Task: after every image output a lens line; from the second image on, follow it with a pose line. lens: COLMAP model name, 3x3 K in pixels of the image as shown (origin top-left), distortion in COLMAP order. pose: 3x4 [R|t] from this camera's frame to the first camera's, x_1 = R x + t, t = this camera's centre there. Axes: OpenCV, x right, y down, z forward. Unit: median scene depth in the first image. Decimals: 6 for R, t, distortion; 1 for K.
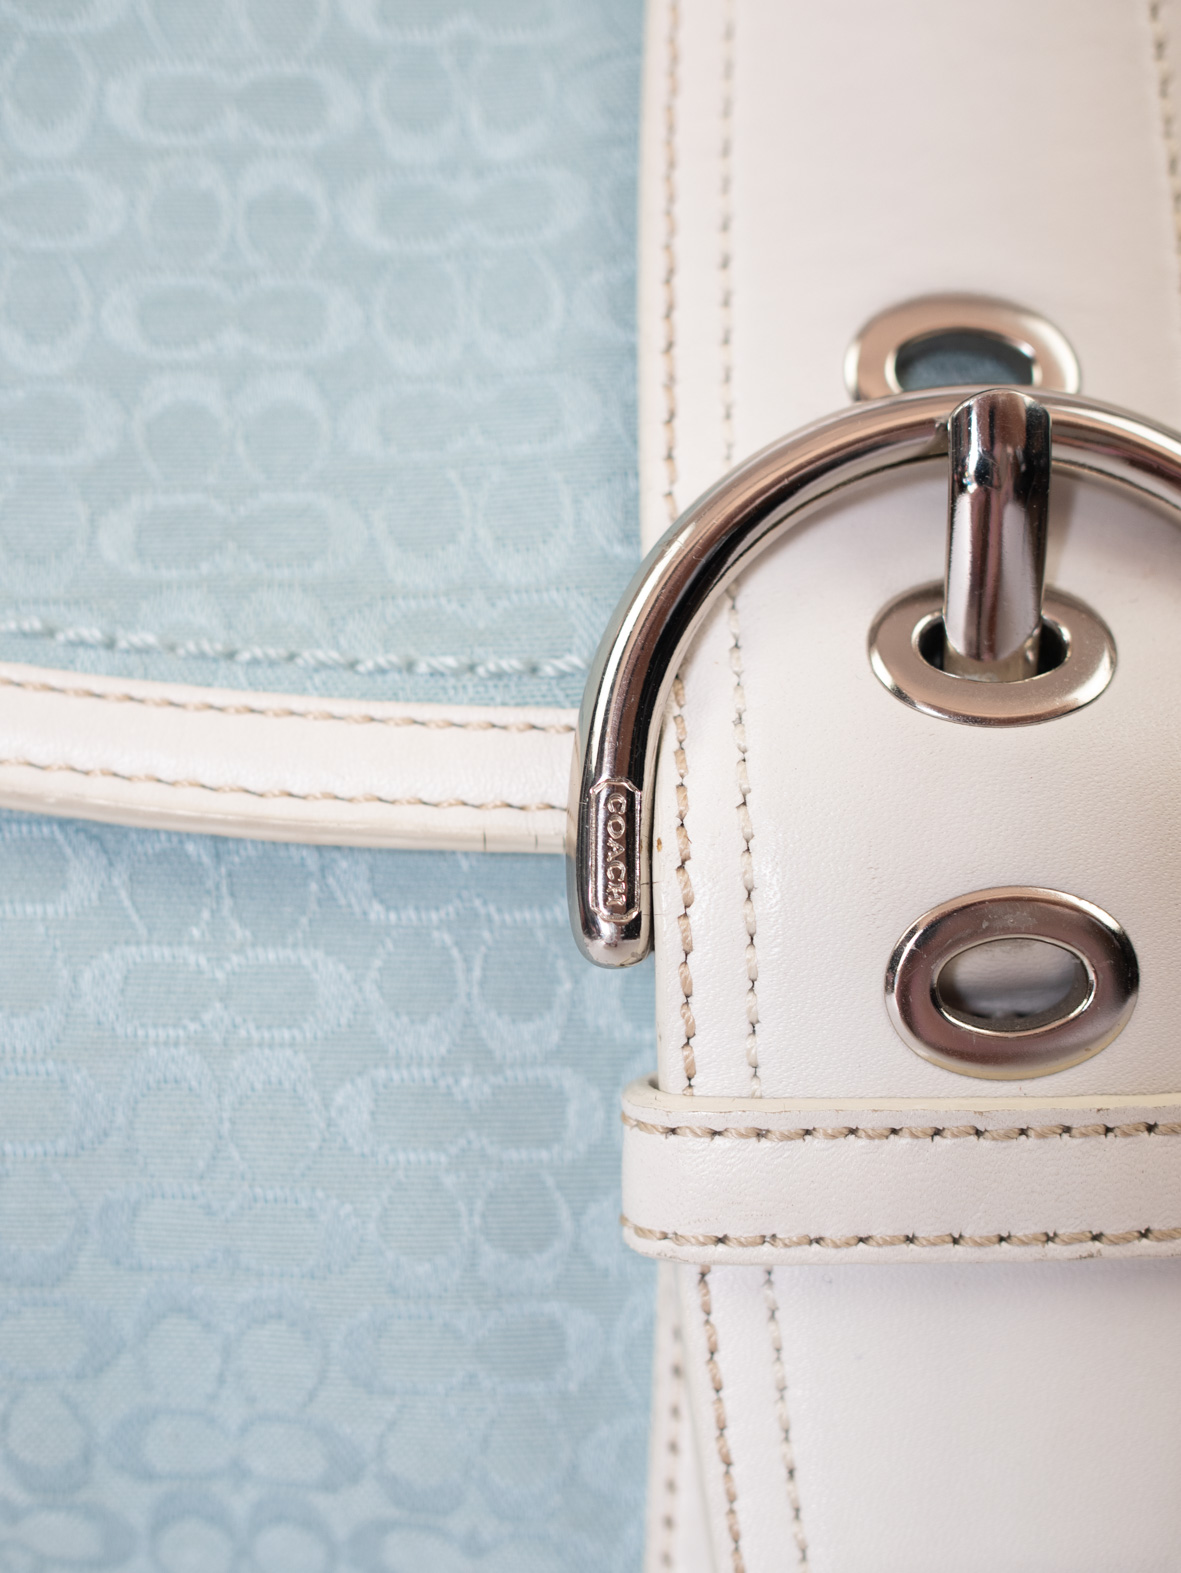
lens RADIAL K [[2311.6, 0, 523.3], [0, 2311.6, 788.5], [0, 0, 1]] dist [-0.134014, -0.032725]
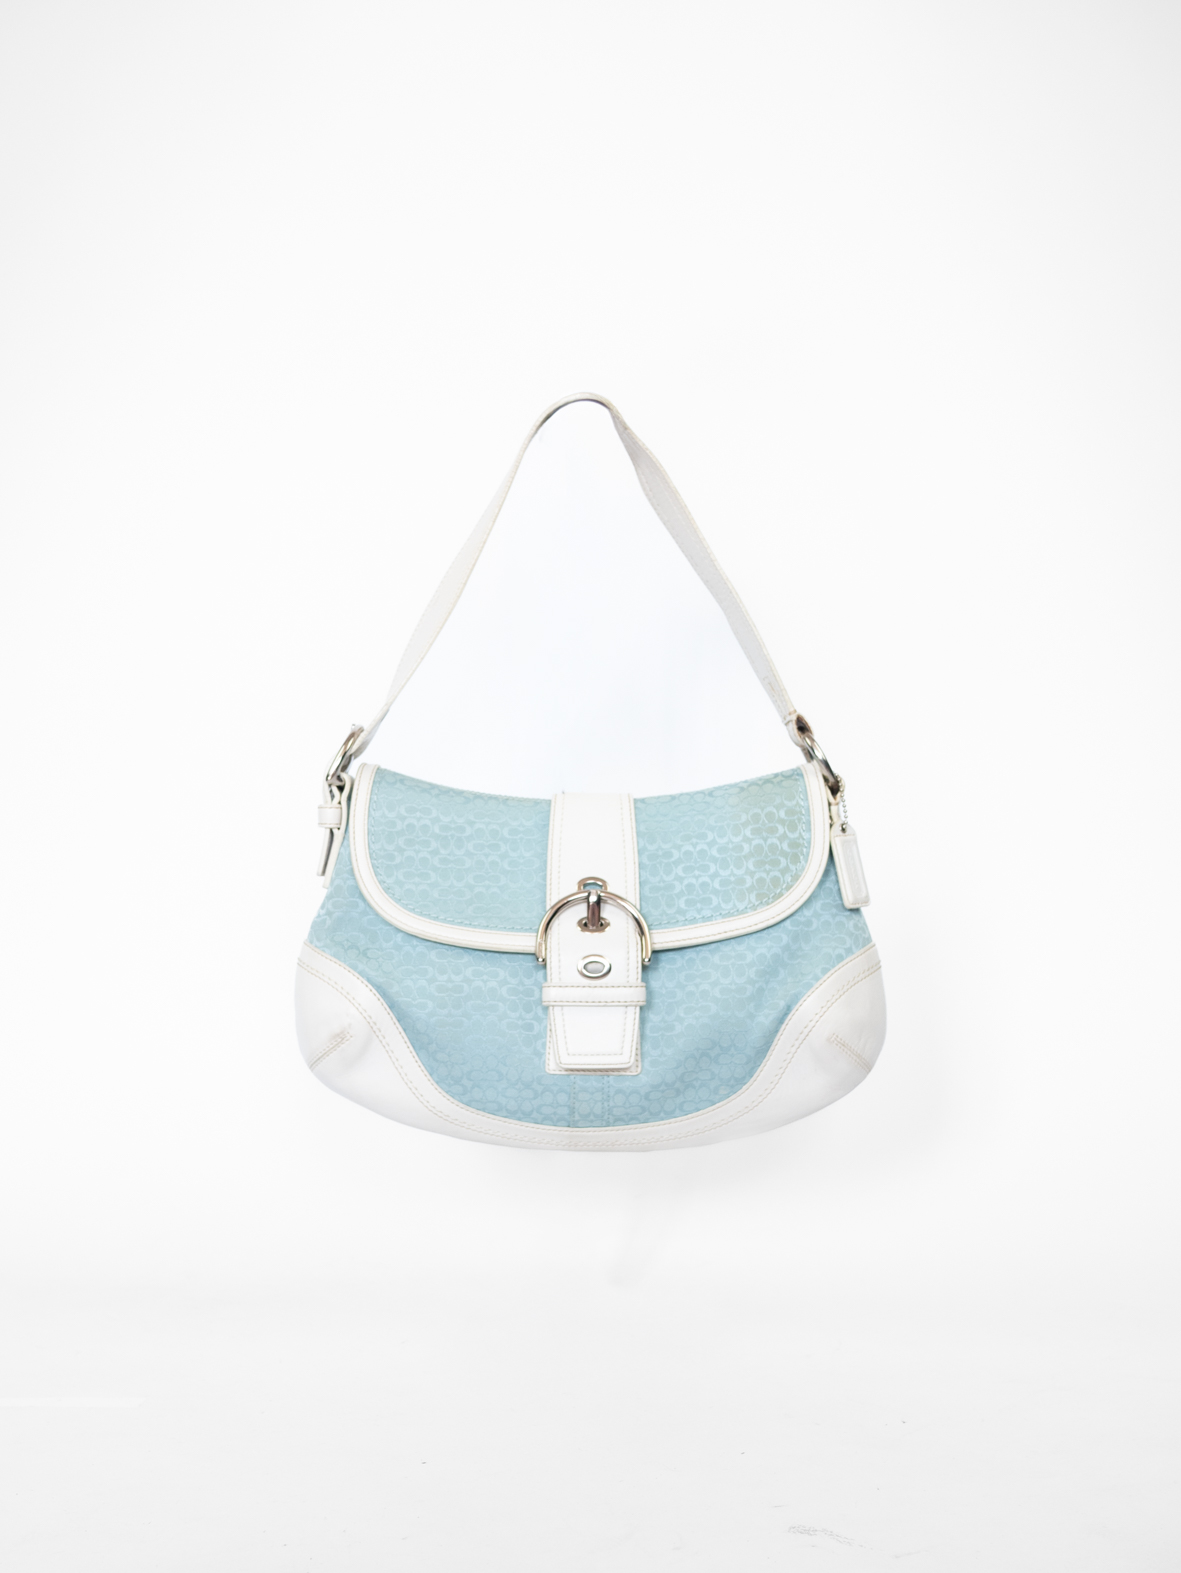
lens RADIAL K [[2311.6, 0, 523.3], [0, 2311.6, 788.5], [0, 0, 1]] dist [-0.134014, -0.032725]
pose [[0.999867, 0.015641, 0.004689, -0.057641], [-0.014040, 0.970143, -0.242128, 1.228708], [-0.008336, 0.242030, 0.970233, -5.891010]]
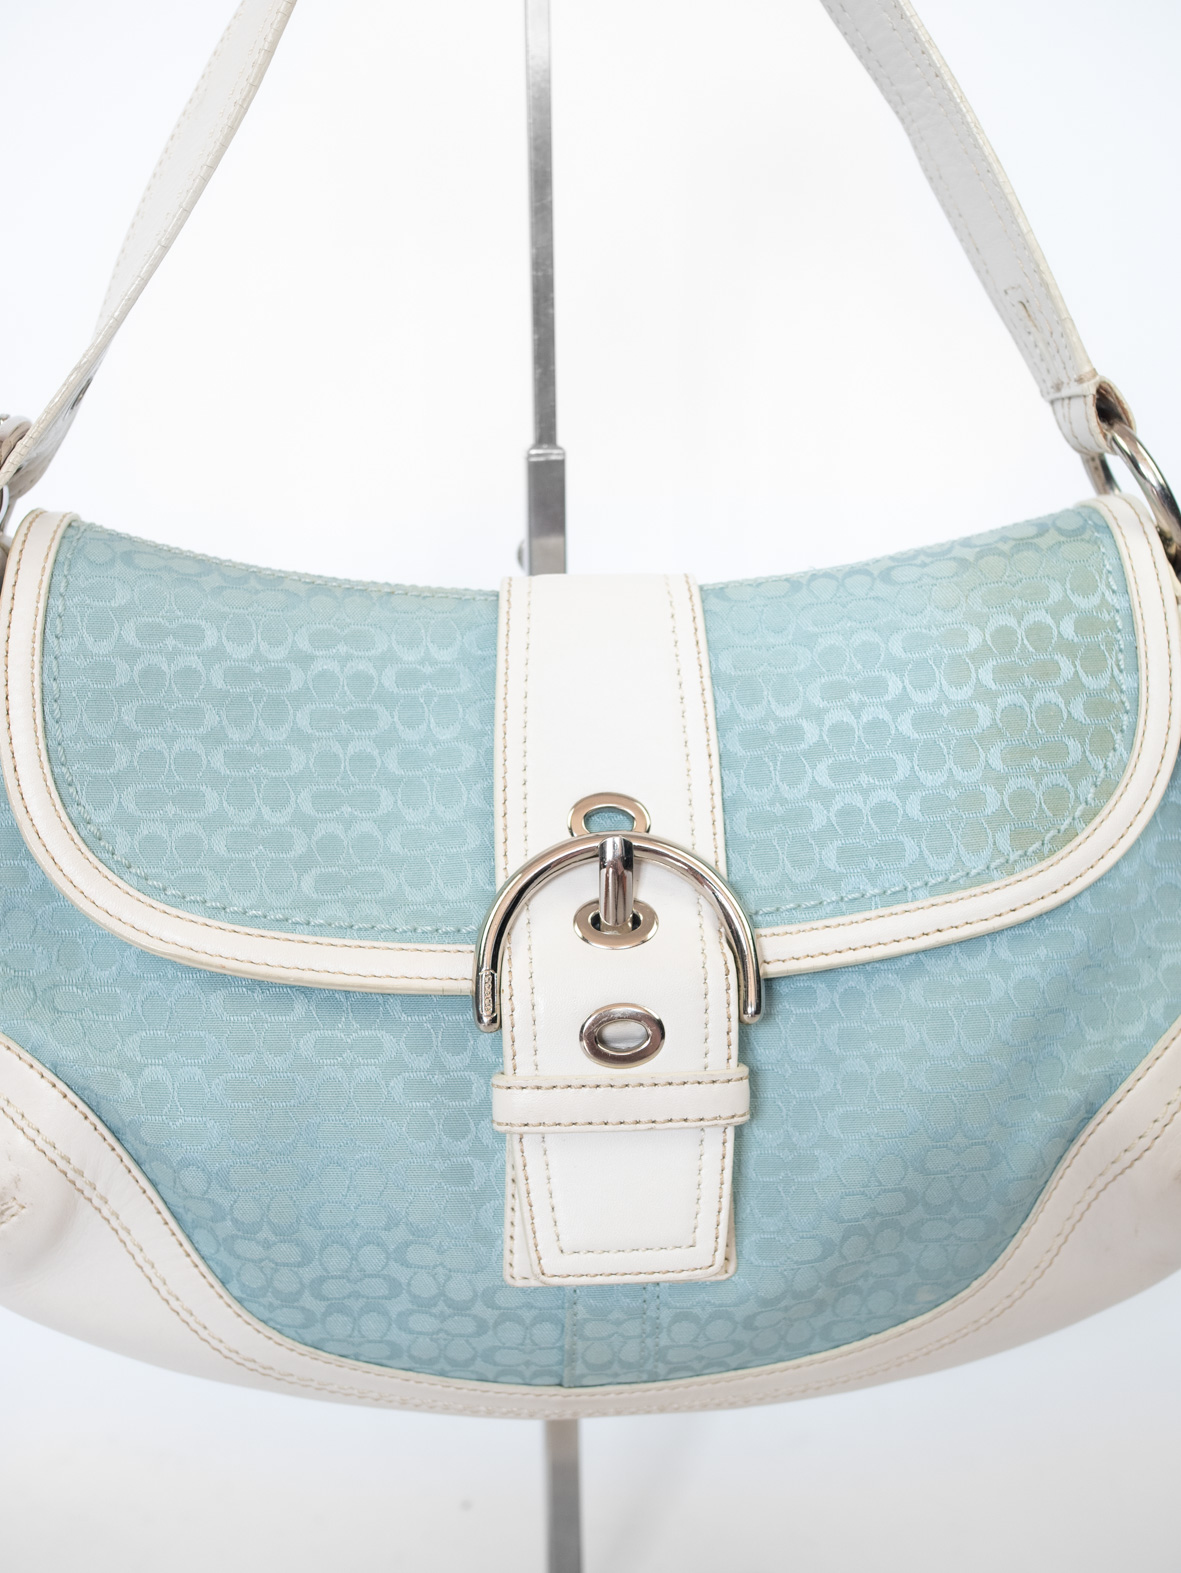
lens RADIAL K [[2276.7, 0, 590.5], [0, 2276.7, 786.5], [0, 0, 1]] dist [-0.115377, 0.013603]
pose [[0.996116, -0.010509, 0.087425, -0.075876], [0.016163, 0.997805, -0.064218, -0.045305], [-0.086558, 0.065382, 0.994099, -1.785808]]
